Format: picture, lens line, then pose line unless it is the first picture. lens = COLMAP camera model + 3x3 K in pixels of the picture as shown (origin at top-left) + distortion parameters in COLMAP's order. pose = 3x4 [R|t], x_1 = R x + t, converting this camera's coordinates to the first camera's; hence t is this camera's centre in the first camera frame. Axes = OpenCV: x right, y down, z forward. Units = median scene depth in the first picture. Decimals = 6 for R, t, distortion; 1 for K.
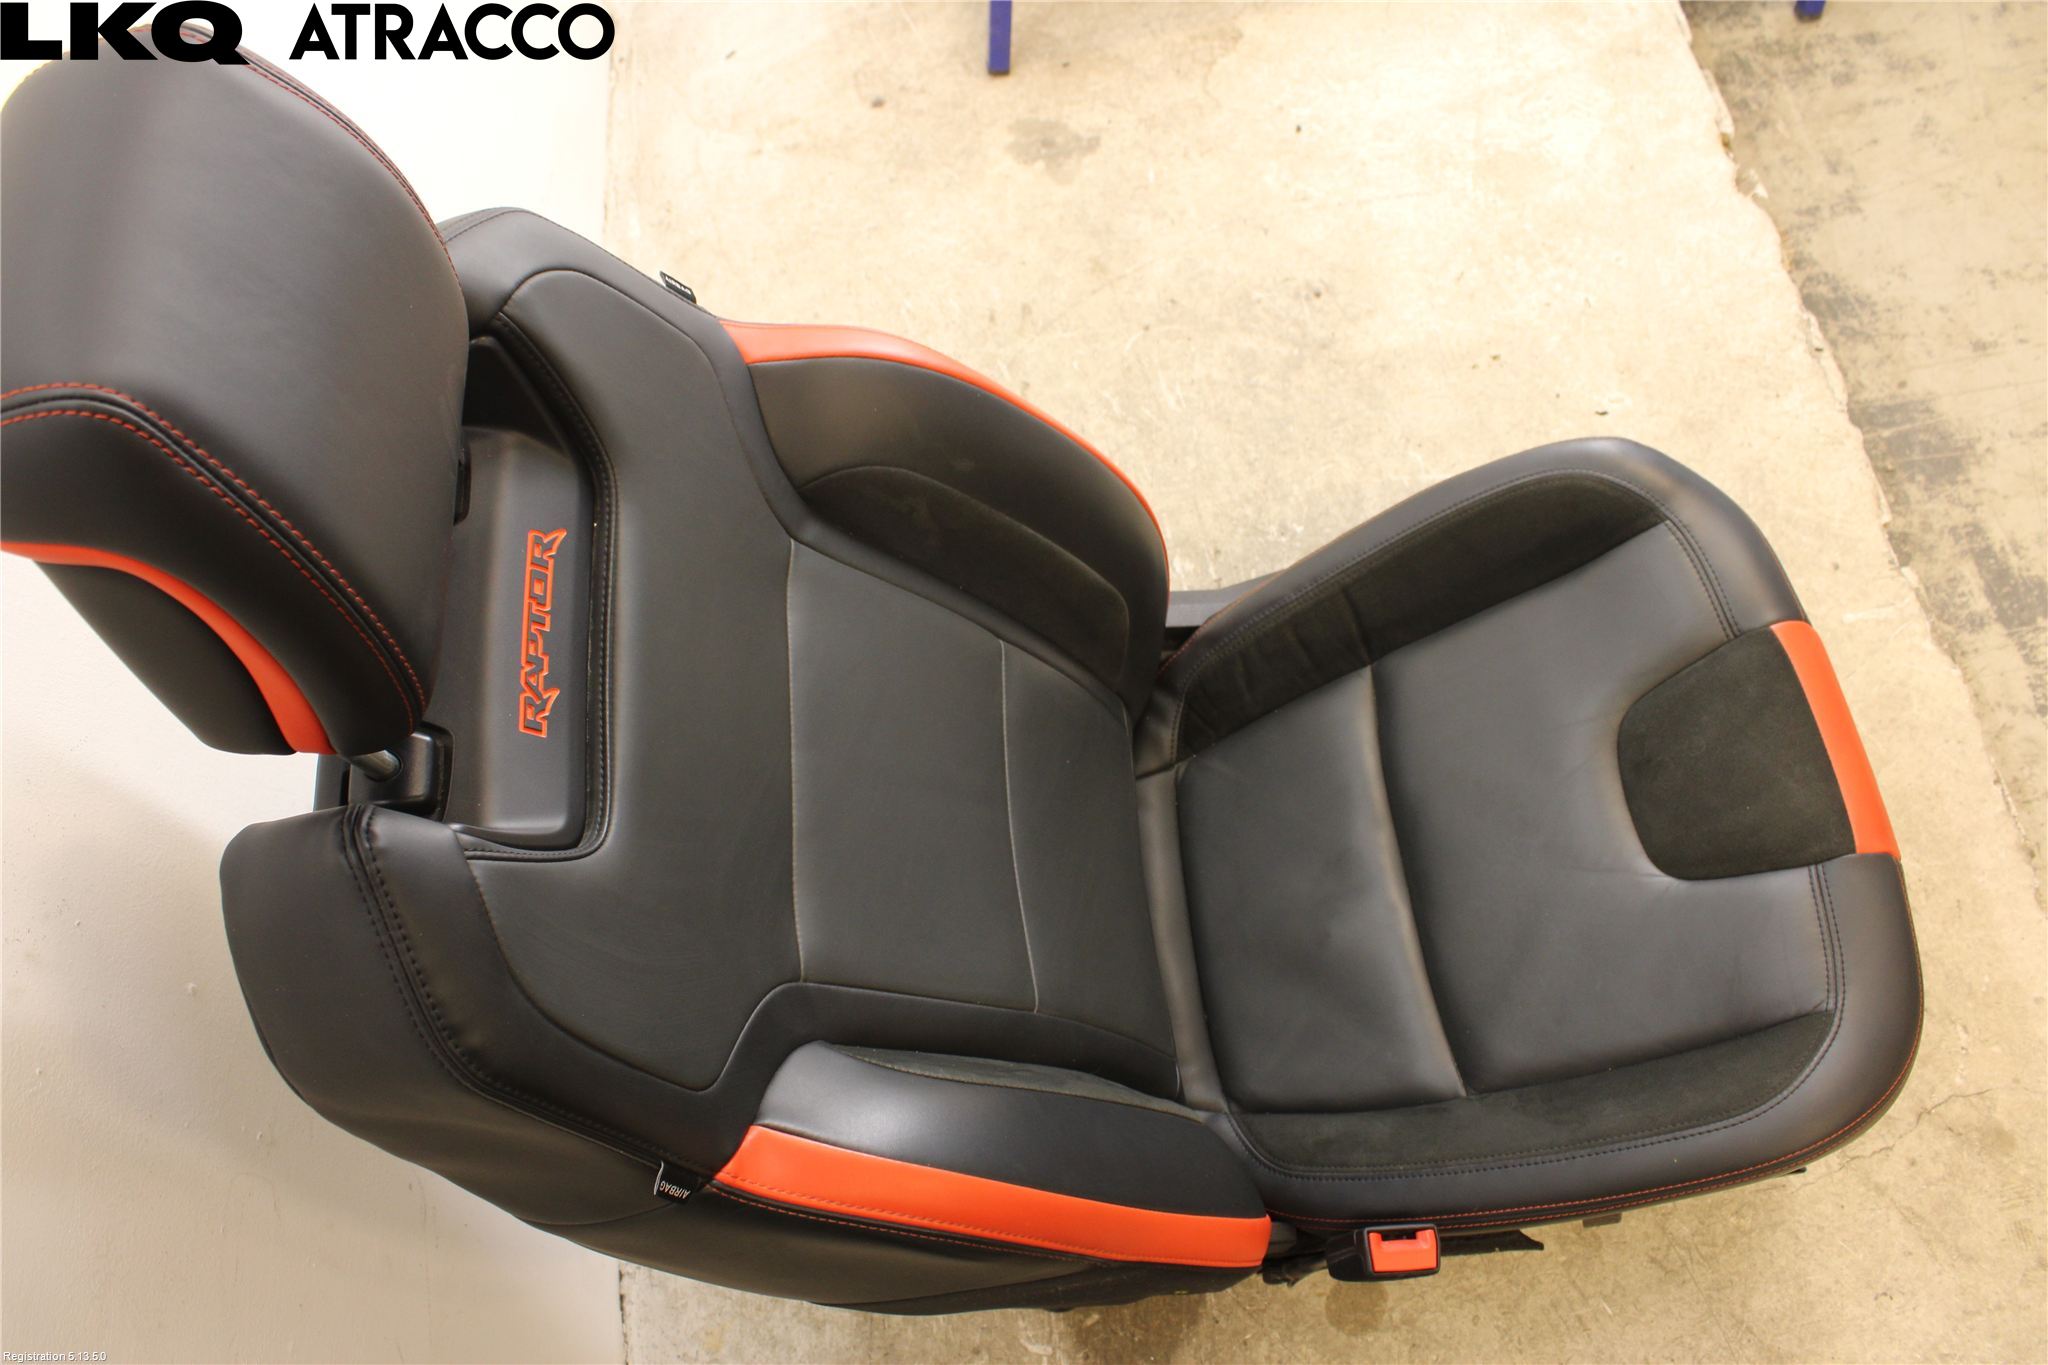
lens RADIAL K [[1677.6, 0, 1024.0], [0, 1677.6, 682.5], [0, 0, 1]] dist [-0.165138, 0.122135]
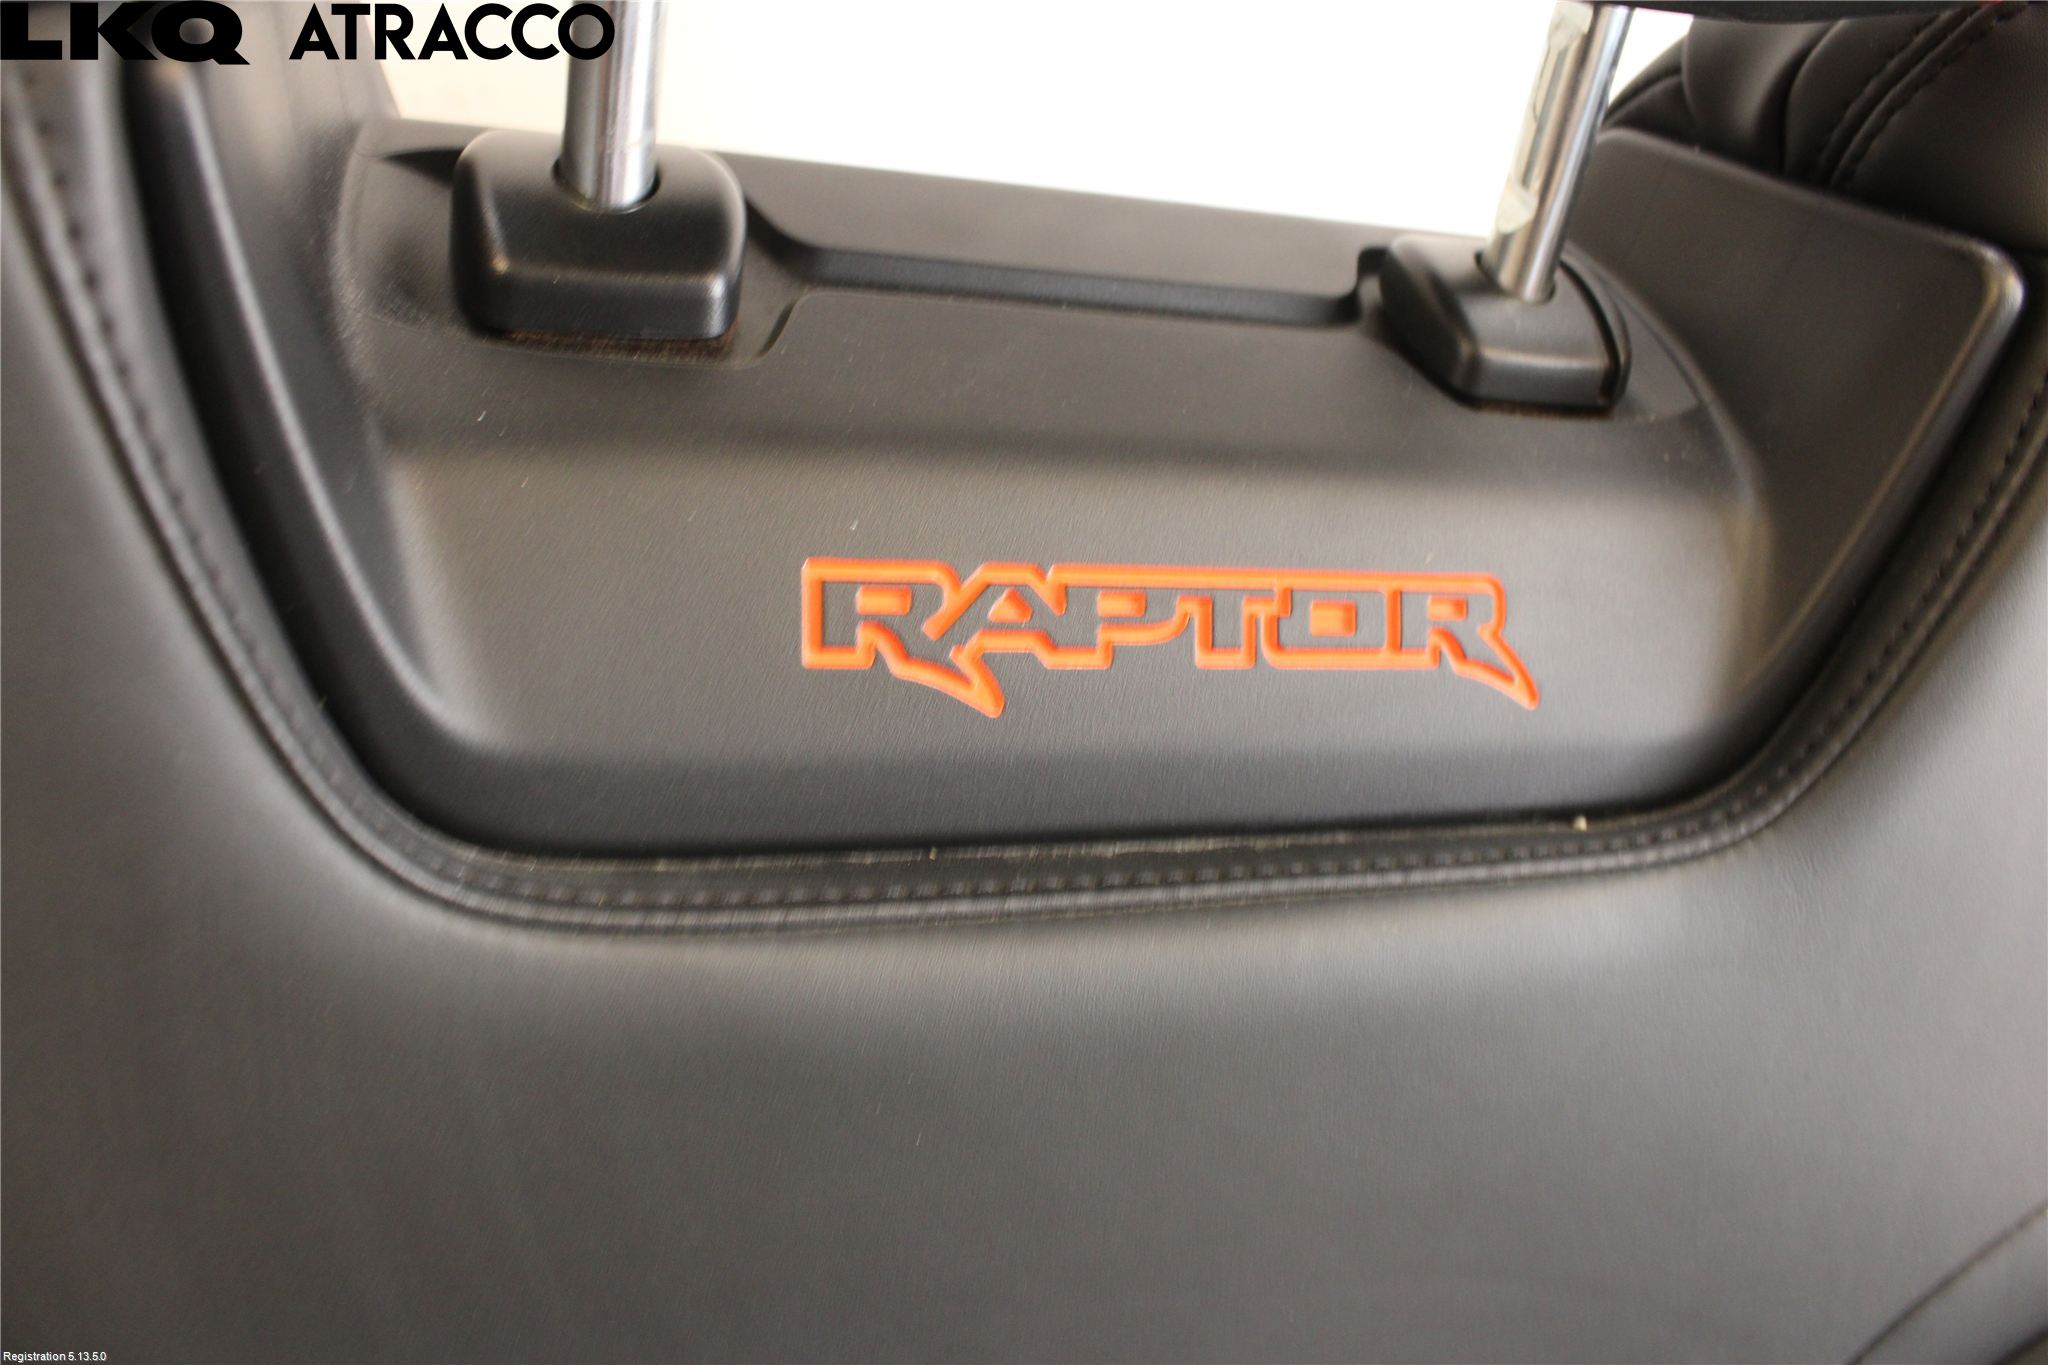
lens RADIAL K [[1677.6, 0, 1024.0], [0, 1677.6, 682.5], [0, 0, 1]] dist [-0.165138, 0.122135]
pose [[0.146004, 0.730469, -0.667156, -0.052455], [-0.962918, 0.259591, 0.073496, -0.013910], [0.226874, 0.631686, 0.741283, 0.470913]]
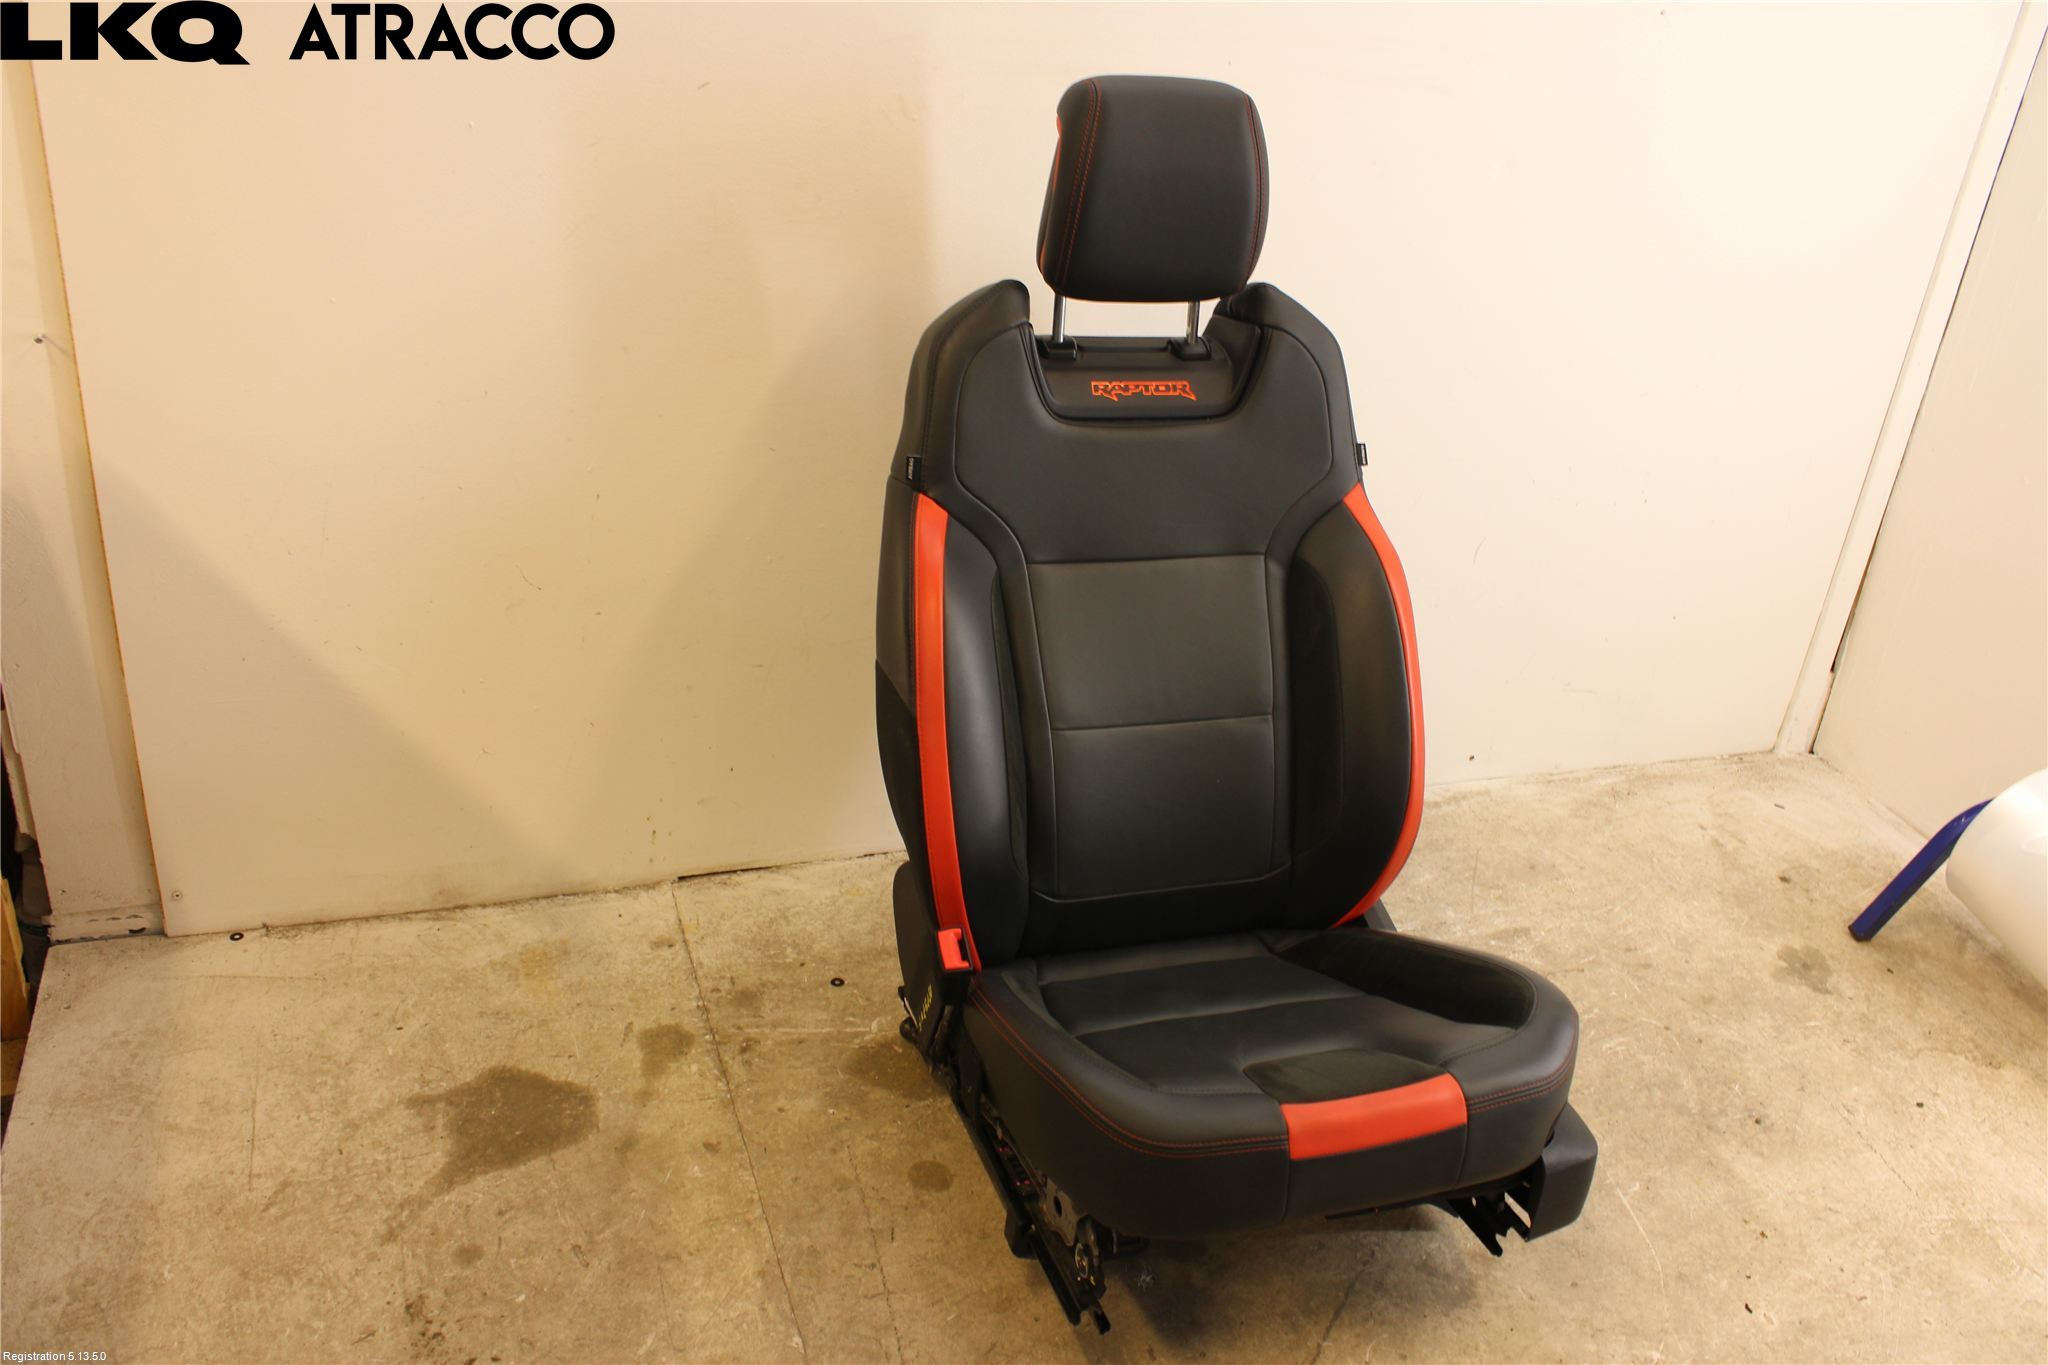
lens RADIAL K [[1677.6, 0, 1024.0], [0, 1677.6, 682.5], [0, 0, 1]] dist [-0.165138, 0.122135]
pose [[0.183236, 0.621939, -0.761326, 0.994840], [-0.926977, 0.367164, 0.076838, 0.053672], [0.327320, 0.691652, 0.643801, -0.137279]]
